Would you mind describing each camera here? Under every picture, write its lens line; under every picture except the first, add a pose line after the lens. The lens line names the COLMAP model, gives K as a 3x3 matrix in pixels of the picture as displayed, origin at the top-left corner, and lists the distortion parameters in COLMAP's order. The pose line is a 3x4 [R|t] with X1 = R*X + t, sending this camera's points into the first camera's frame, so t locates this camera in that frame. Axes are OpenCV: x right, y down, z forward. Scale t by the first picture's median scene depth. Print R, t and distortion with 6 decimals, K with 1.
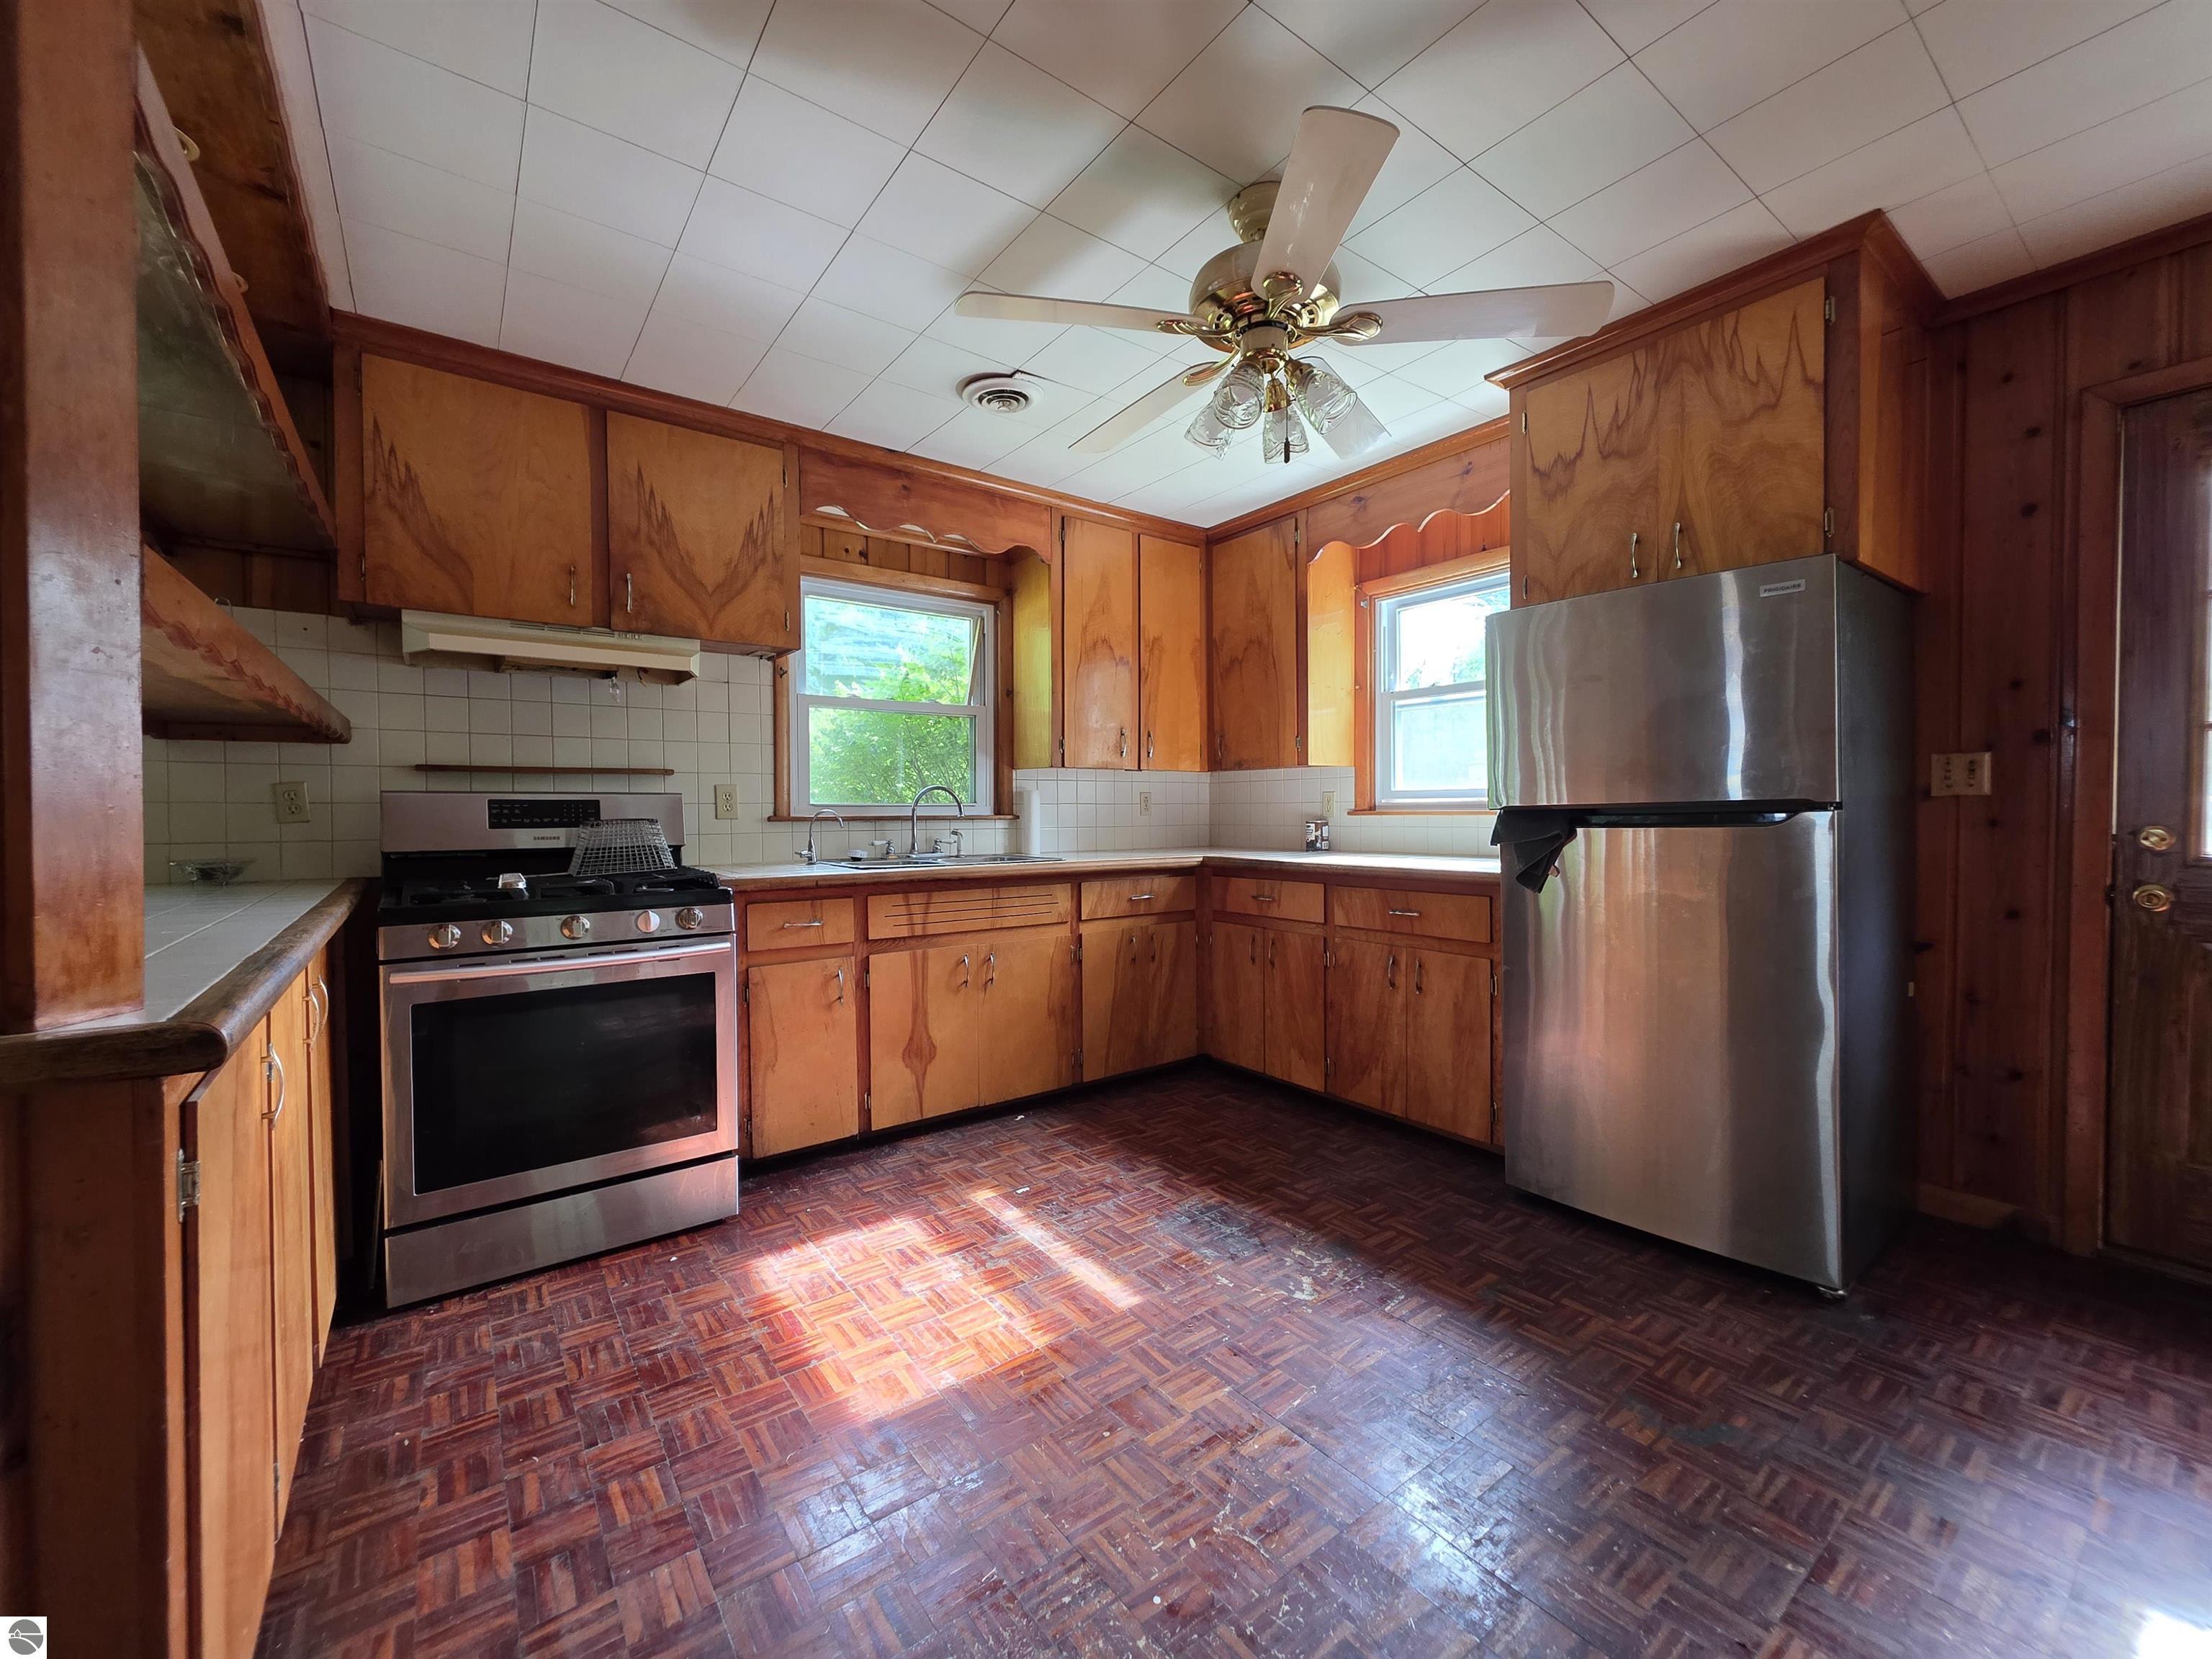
lens RADIAL K [[889.8, 0, 1104.4], [0, 889.8, 827.6], [0, 0, 1]] dist [-0.001514, 0.000325]
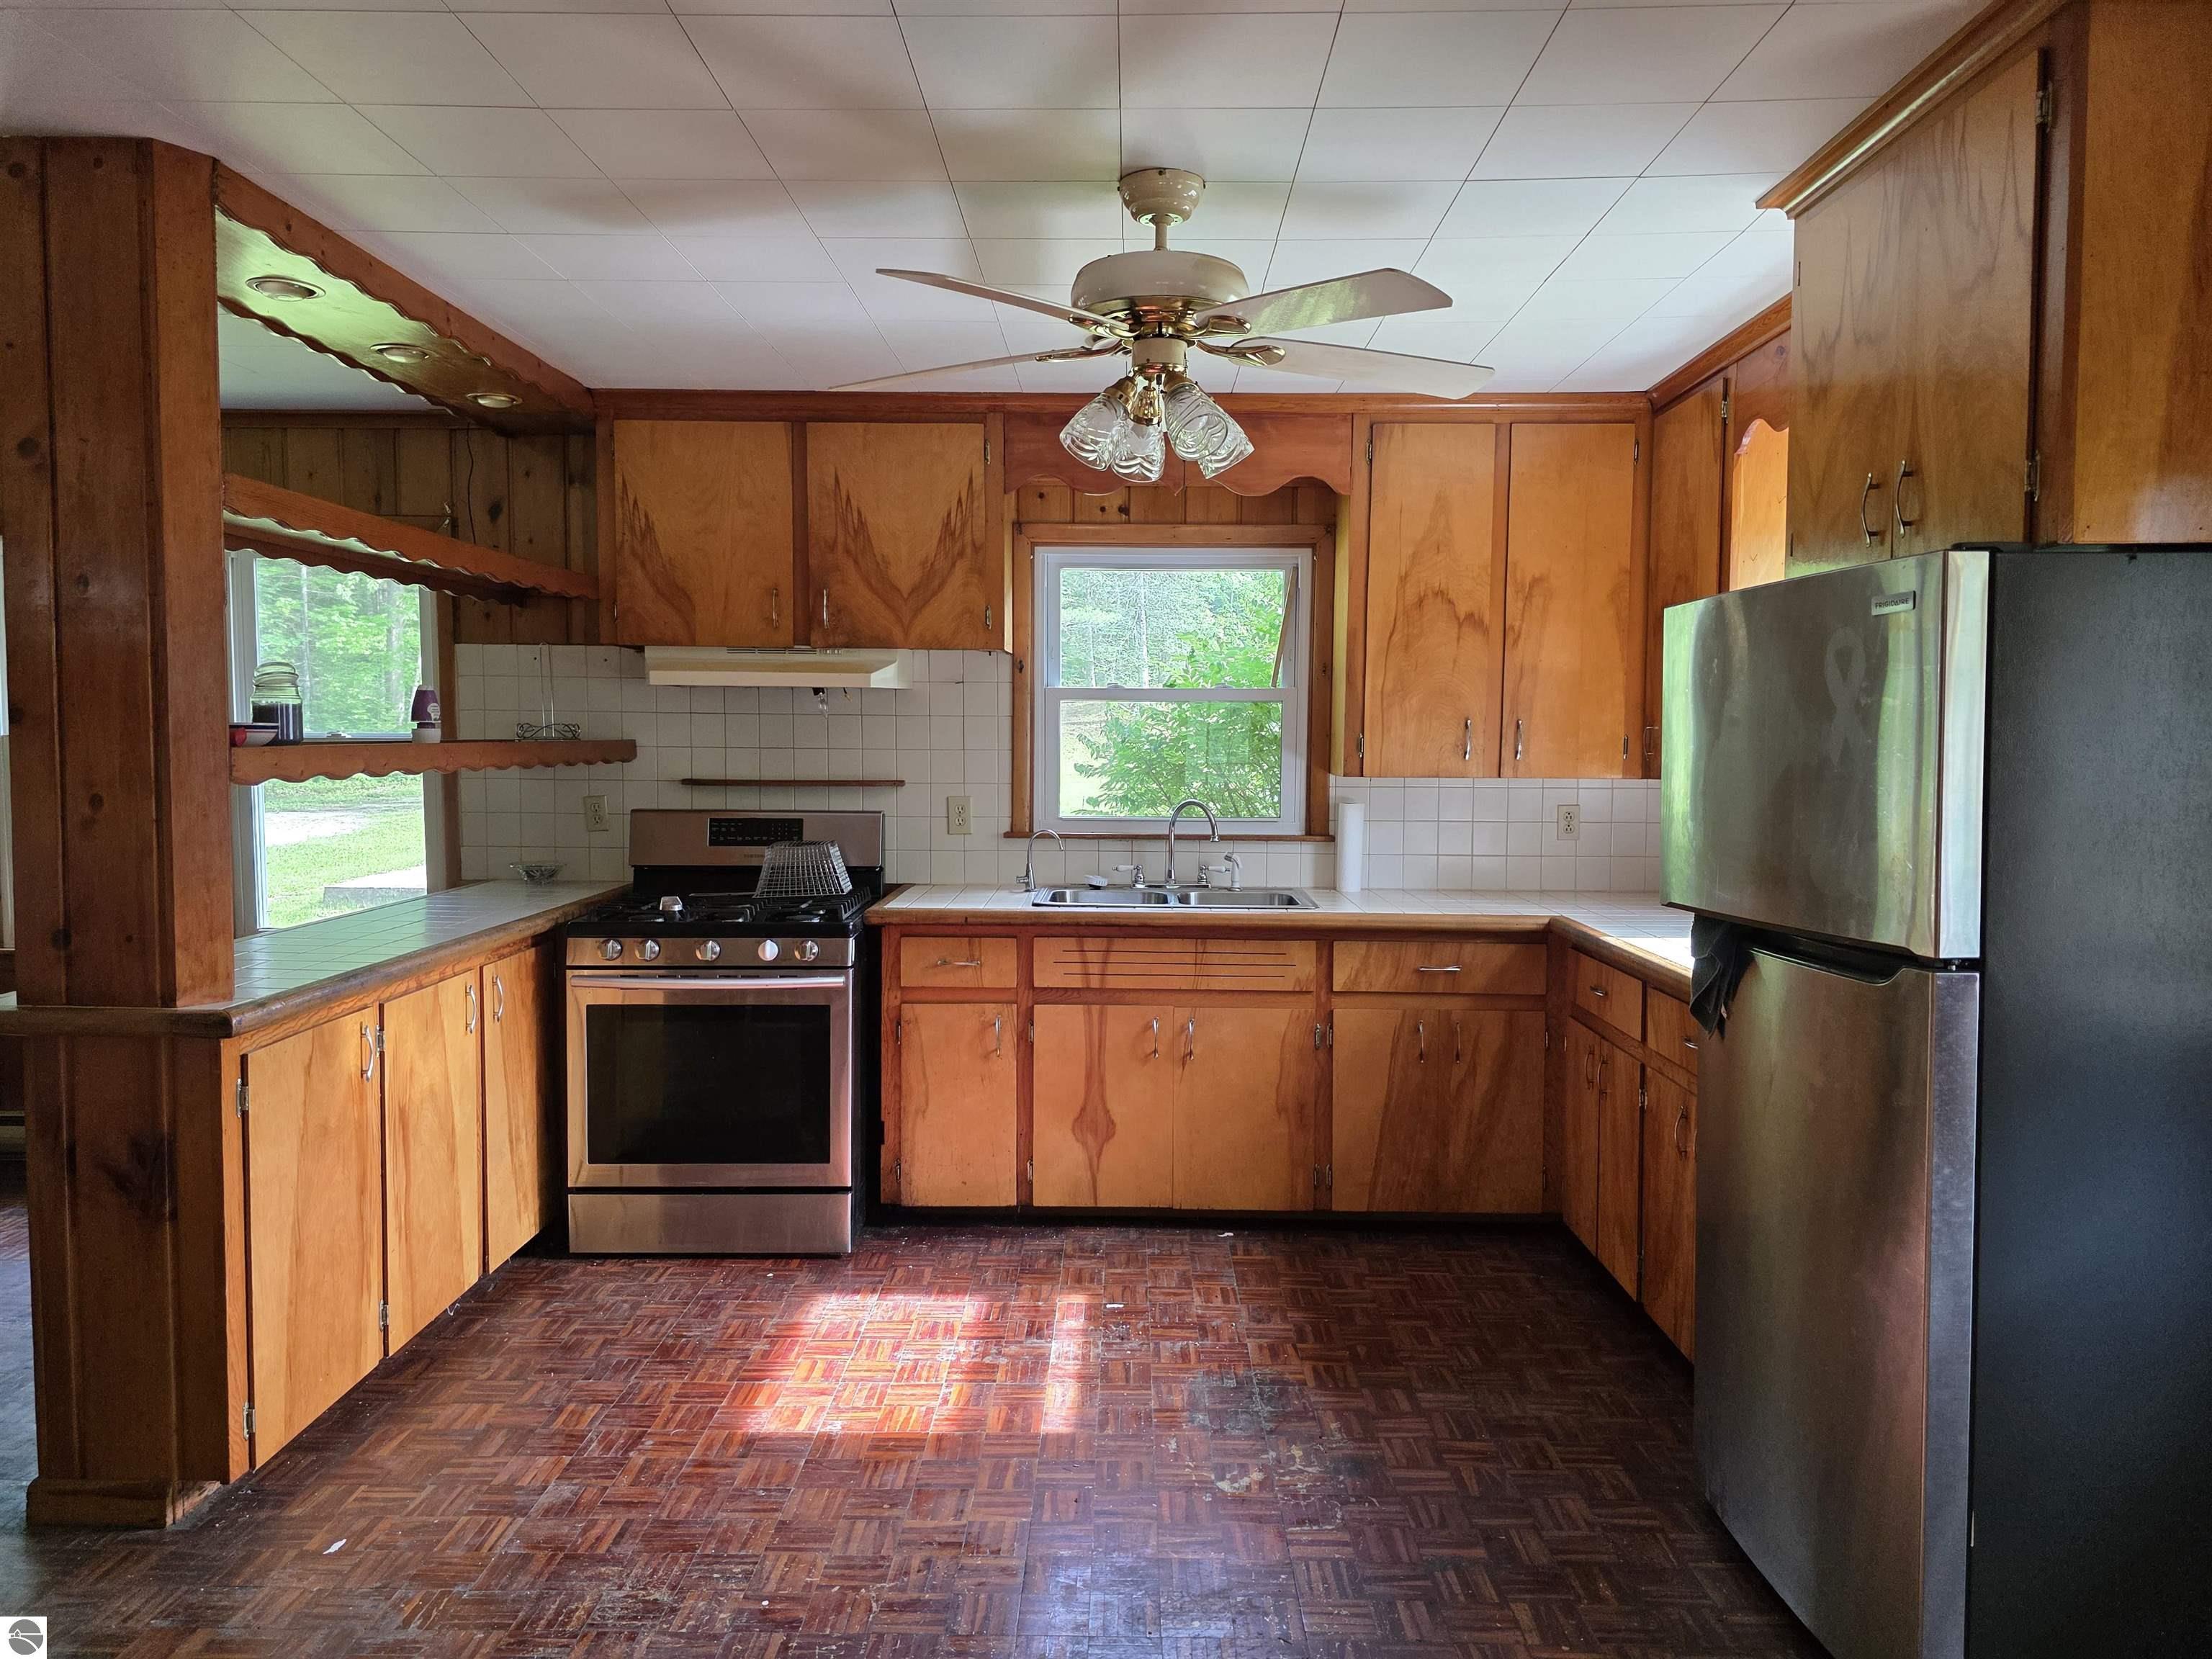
lens RADIAL K [[1498.7, 0, 1106.5], [0, 1498.7, 821.0], [0, 0, 1]] dist [0.054171, -0.047304]
pose [[0.792266, 0.047227, -0.608345, 0.712109], [-0.023359, 0.998617, 0.047102, -0.113324], [0.609728, -0.023107, 0.792274, -0.121783]]
